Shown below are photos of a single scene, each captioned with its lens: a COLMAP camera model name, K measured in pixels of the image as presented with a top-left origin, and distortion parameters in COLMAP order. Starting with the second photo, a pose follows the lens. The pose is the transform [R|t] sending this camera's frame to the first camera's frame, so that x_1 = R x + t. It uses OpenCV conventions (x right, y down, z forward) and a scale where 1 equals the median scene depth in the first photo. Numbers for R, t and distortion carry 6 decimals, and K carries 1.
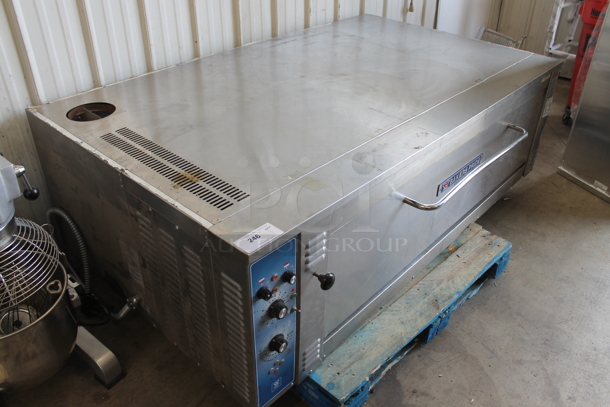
lens RADIAL K [[510.5, 0, 305.0], [0, 510.5, 203.5], [0, 0, 1]] dist [-0.150102, 0.112869]
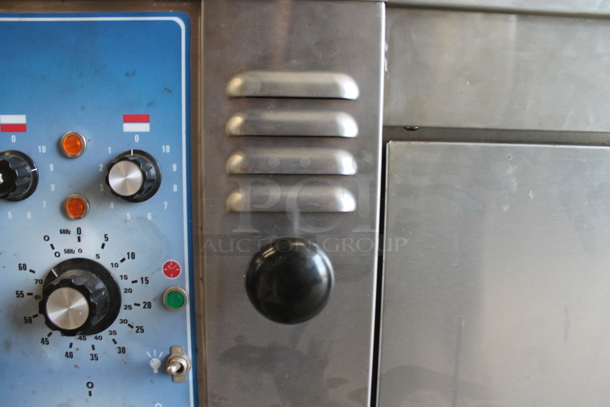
lens RADIAL K [[510.5, 0, 305.0], [0, 510.5, 203.5], [0, 0, 1]] dist [-0.150102, 0.112869]
pose [[0.708680, 0.112892, -0.696439, 0.189761], [-0.389261, 0.885841, -0.252509, 0.169760], [0.588428, 0.450045, 0.671723, 0.806467]]
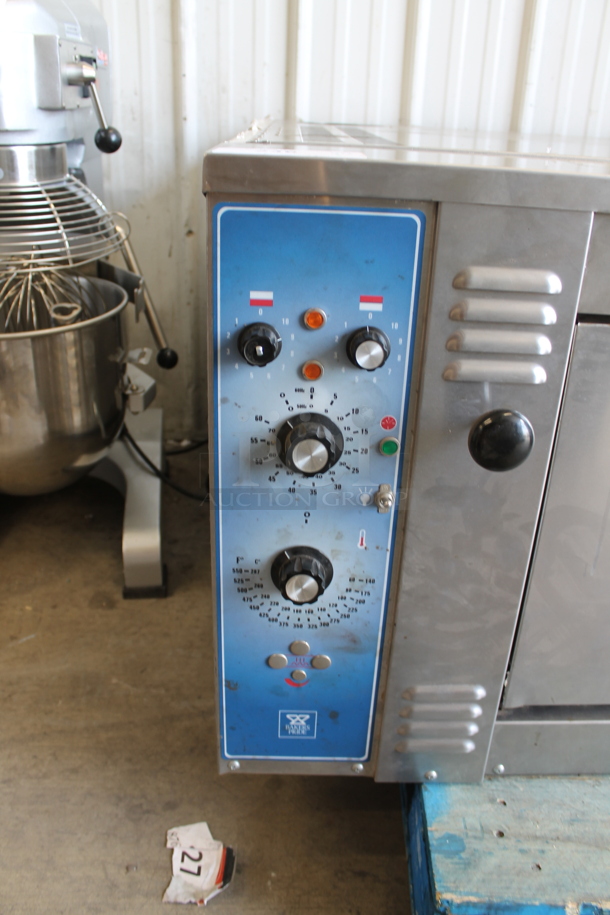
lens RADIAL K [[765.8, 0, 305.0], [0, 765.8, 457.5], [0, 0, 1]] dist [-0.150102, 0.112869]
pose [[0.687354, 0.323699, -0.650202, 0.239928], [-0.420524, 0.907253, 0.007117, 0.196998], [0.592202, 0.268534, 0.759728, 0.584936]]
